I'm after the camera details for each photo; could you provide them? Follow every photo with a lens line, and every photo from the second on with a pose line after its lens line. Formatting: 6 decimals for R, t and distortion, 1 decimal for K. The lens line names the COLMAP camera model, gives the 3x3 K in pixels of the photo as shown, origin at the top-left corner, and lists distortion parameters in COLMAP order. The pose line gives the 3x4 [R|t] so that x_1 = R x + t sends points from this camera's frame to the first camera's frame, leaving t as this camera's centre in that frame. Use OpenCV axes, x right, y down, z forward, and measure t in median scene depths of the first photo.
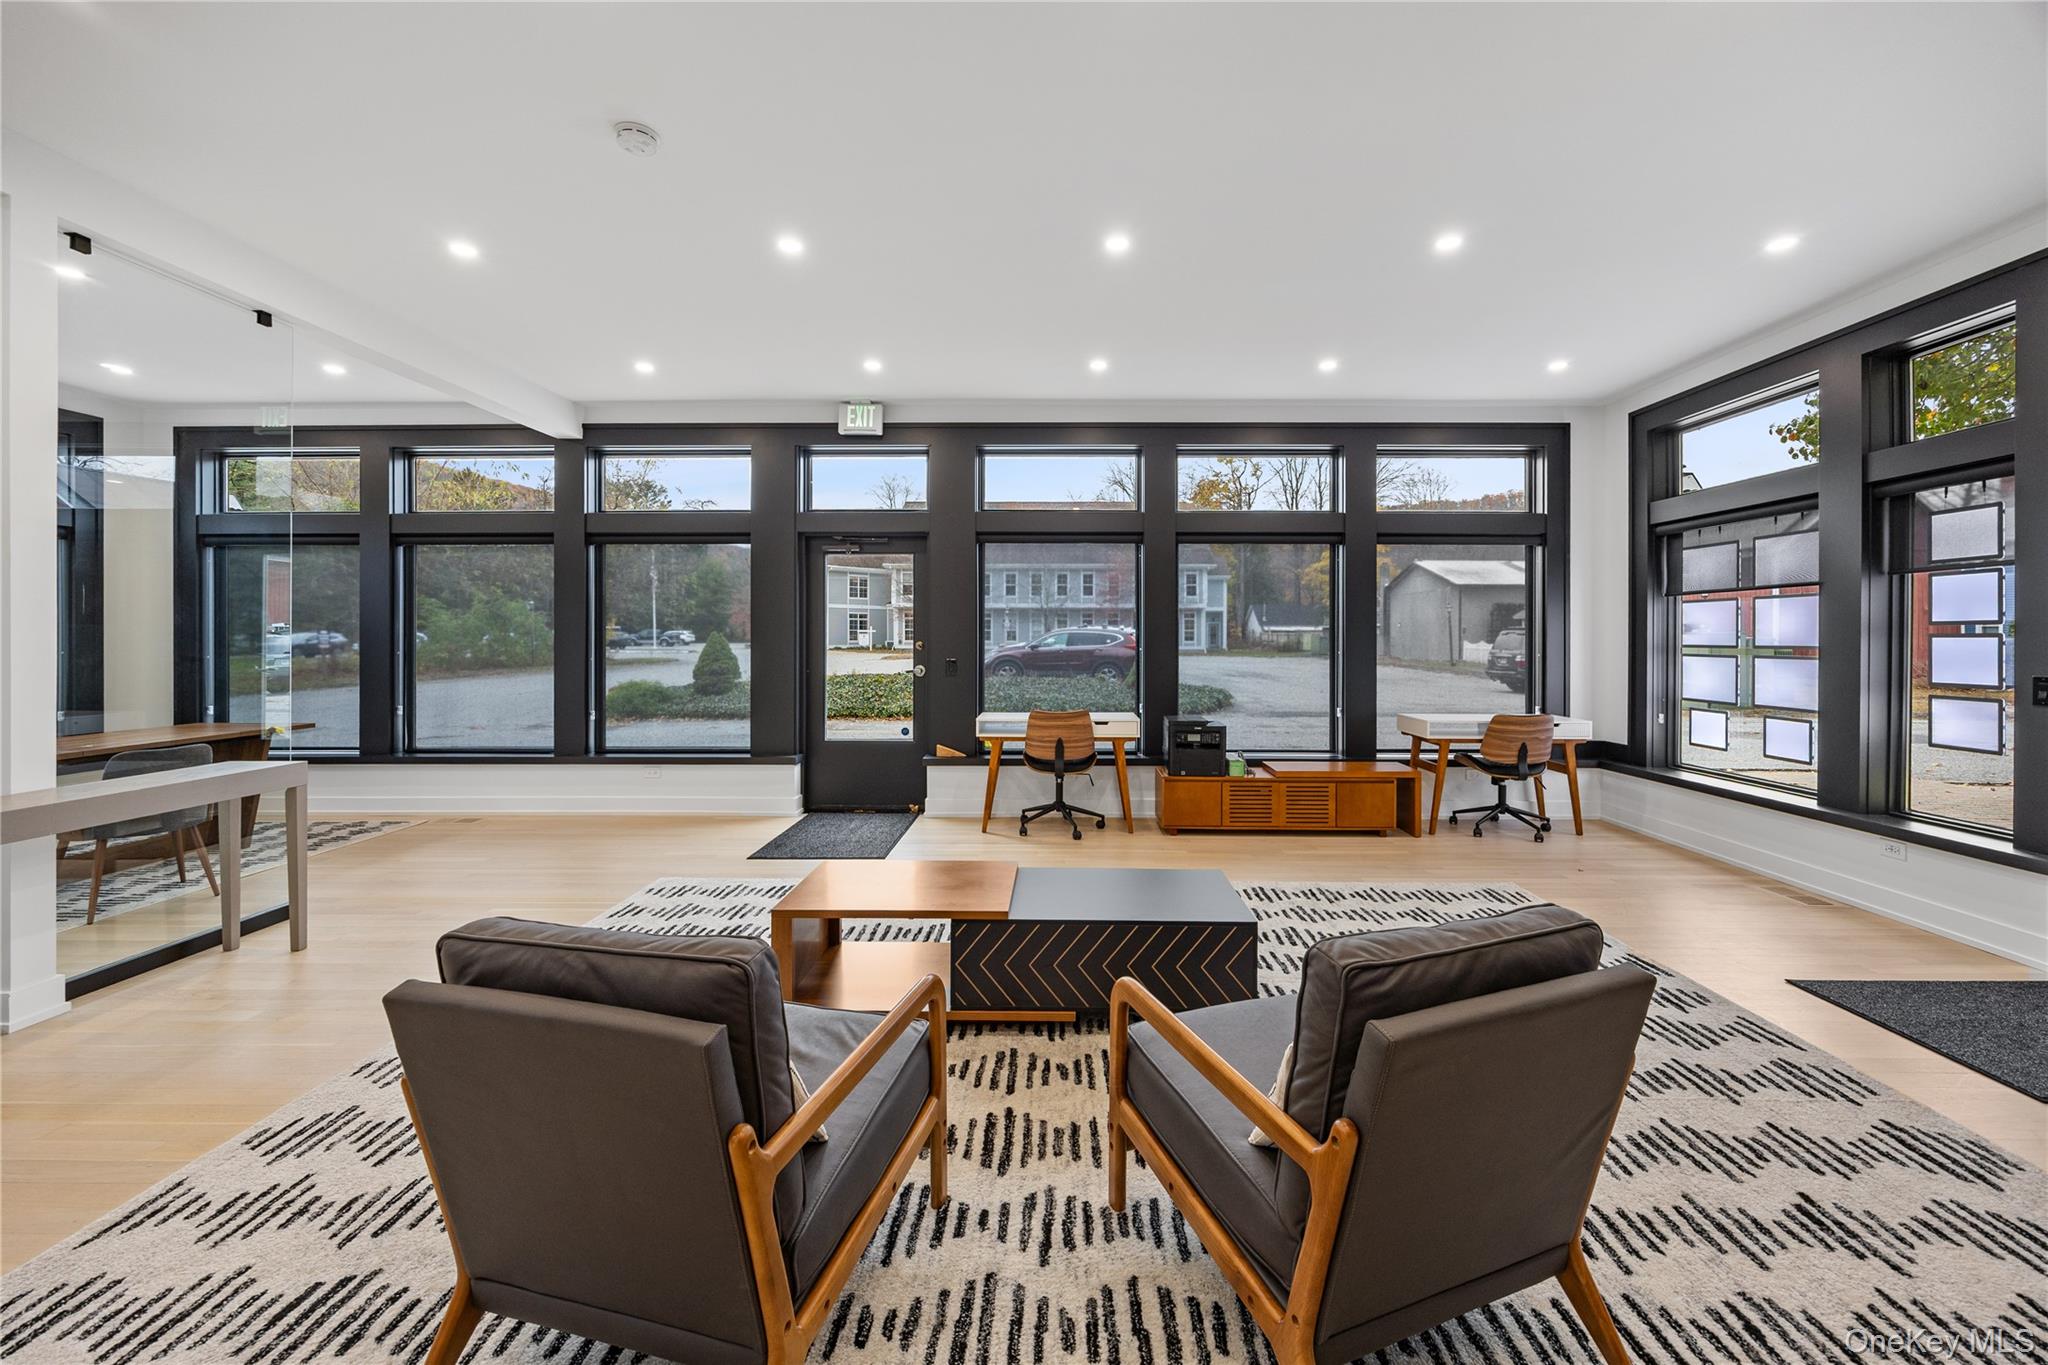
lens RADIAL K [[809.1, 0, 1056.0], [0, 809.1, 648.0], [0, 0, 1]] dist [-0.004218, 0.000401]
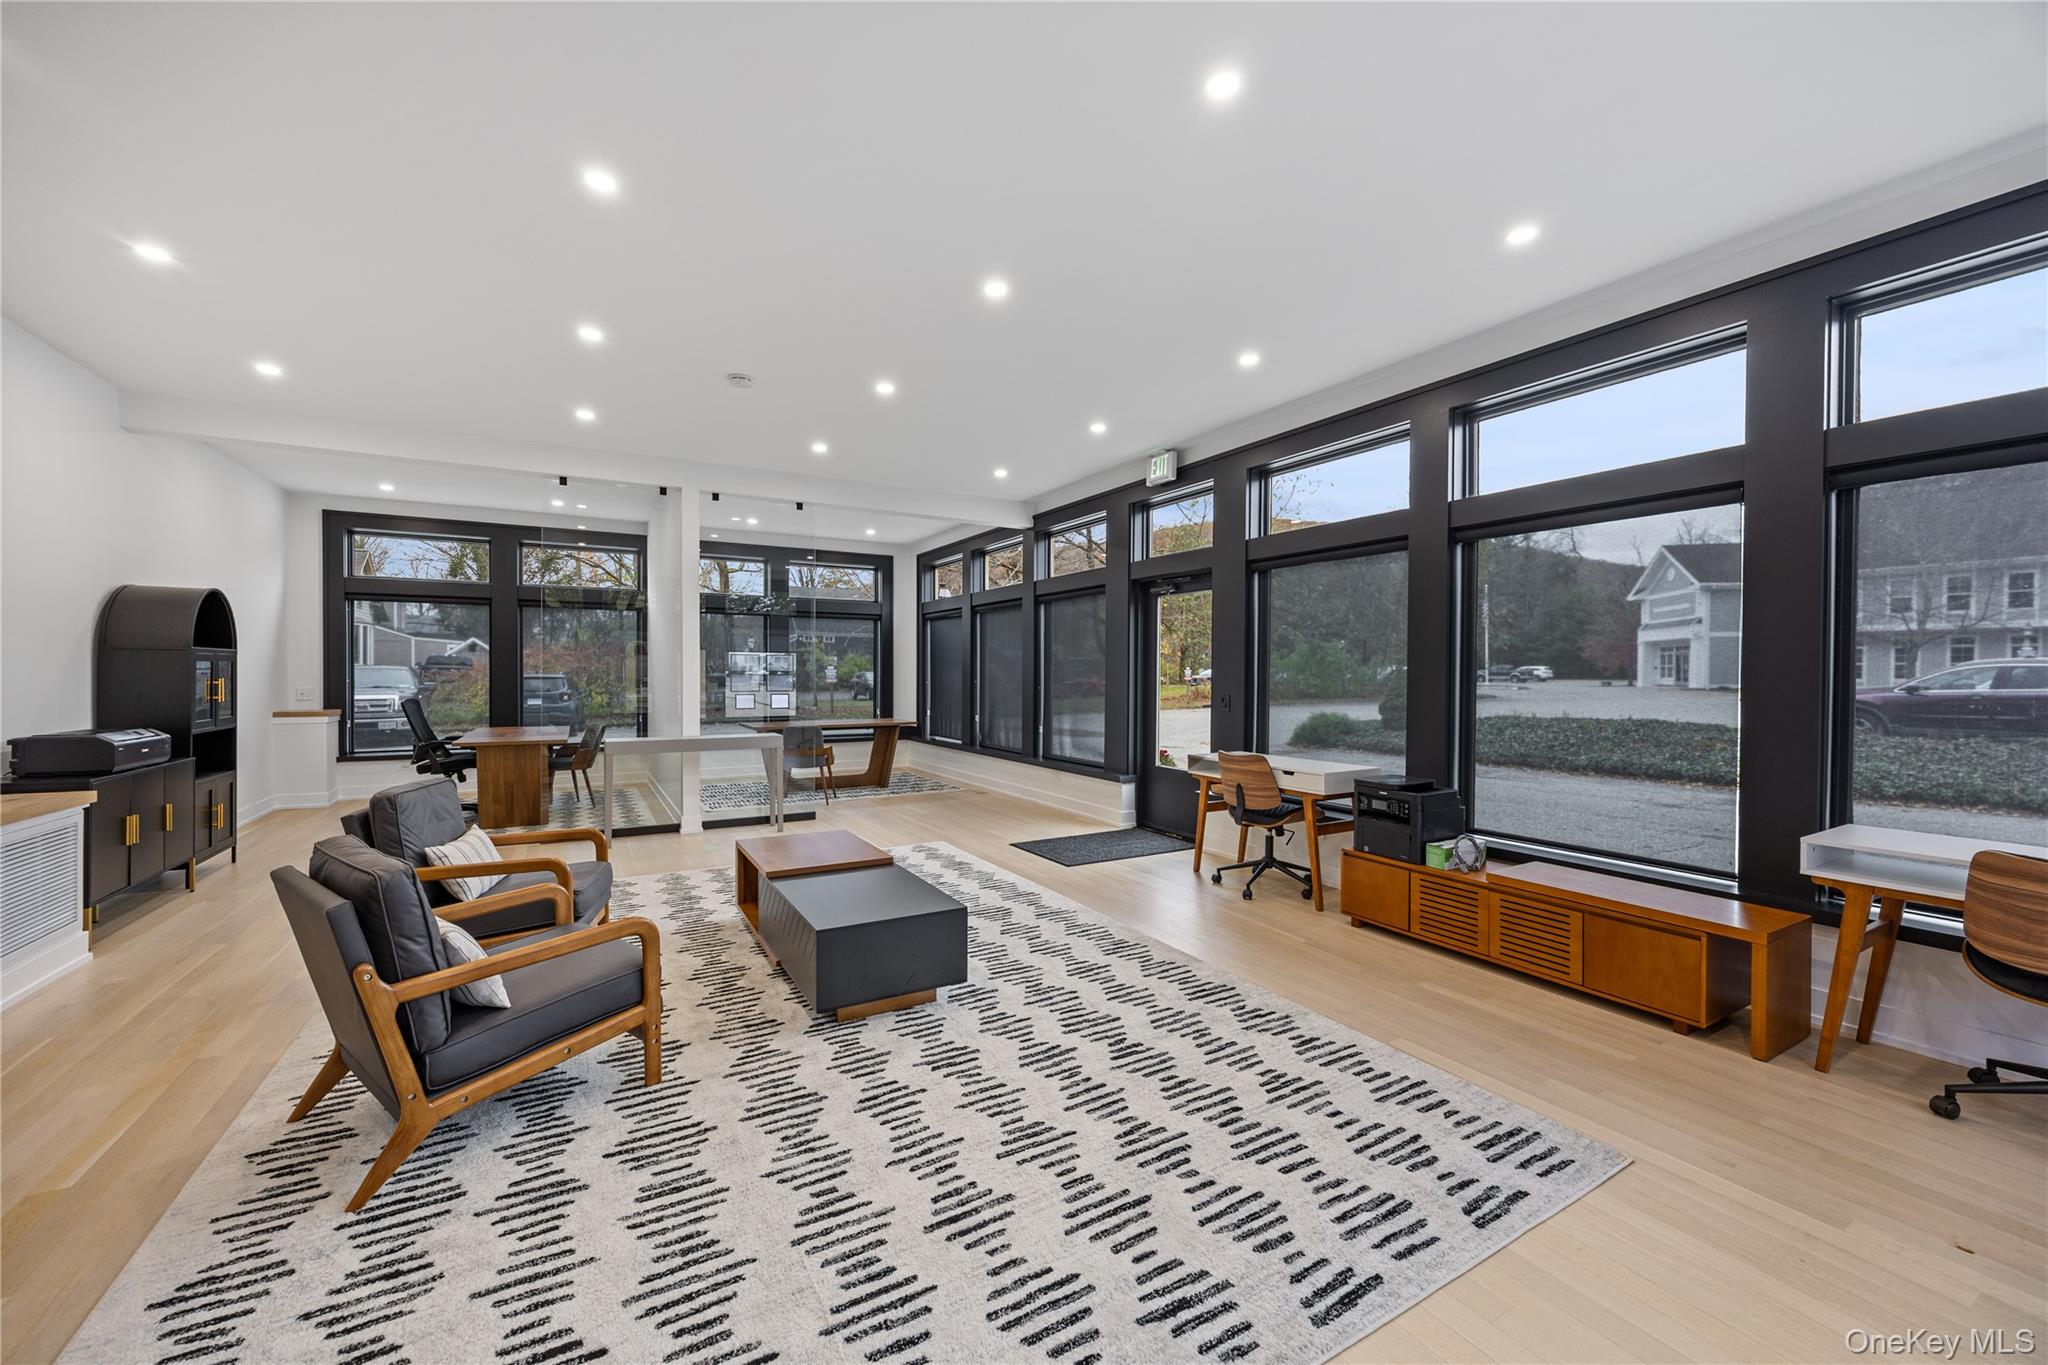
lens RADIAL K [[809.1, 0, 1031.3], [0, 809.1, 675.3], [0, 0, 1]] dist [-0.004218, 0.000401]
pose [[0.505949, 0.003365, -0.862557, 0.598027], [-0.013110, 0.999907, -0.003789, -0.002098], [0.862464, 0.013225, 0.505946, 0.308668]]
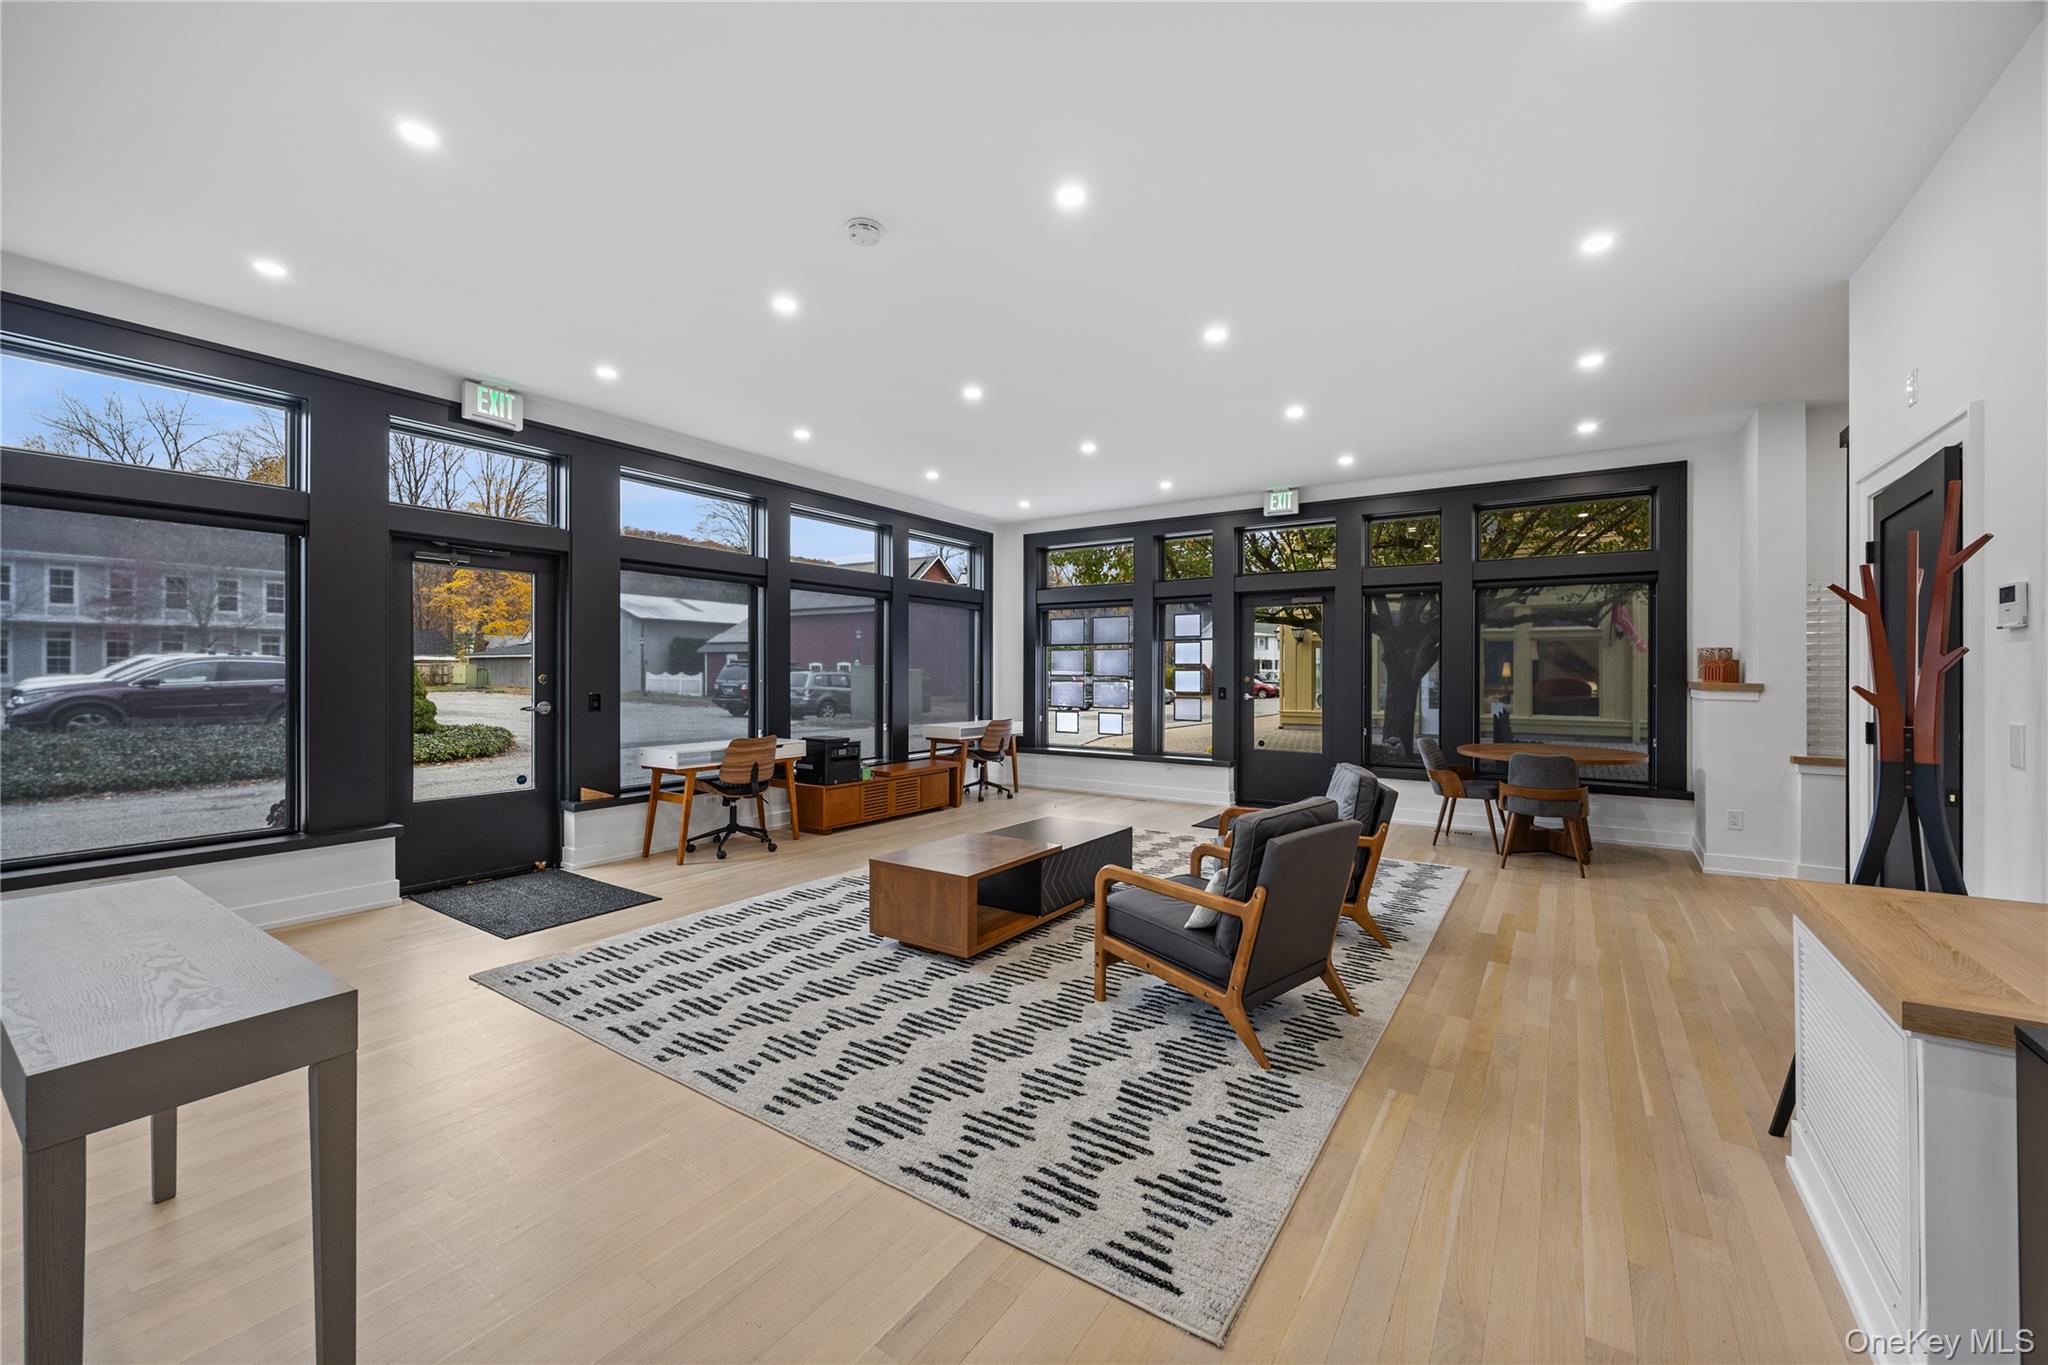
lens RADIAL K [[809.1, 0, 1037.3], [0, 809.1, 676.2], [0, 0, 1]] dist [-0.004218, 0.000401]
pose [[0.537187, -0.004318, 0.843452, -0.639018], [0.007683, 0.999970, 0.000226, -0.001825], [-0.843428, 0.006358, 0.537204, 0.084992]]
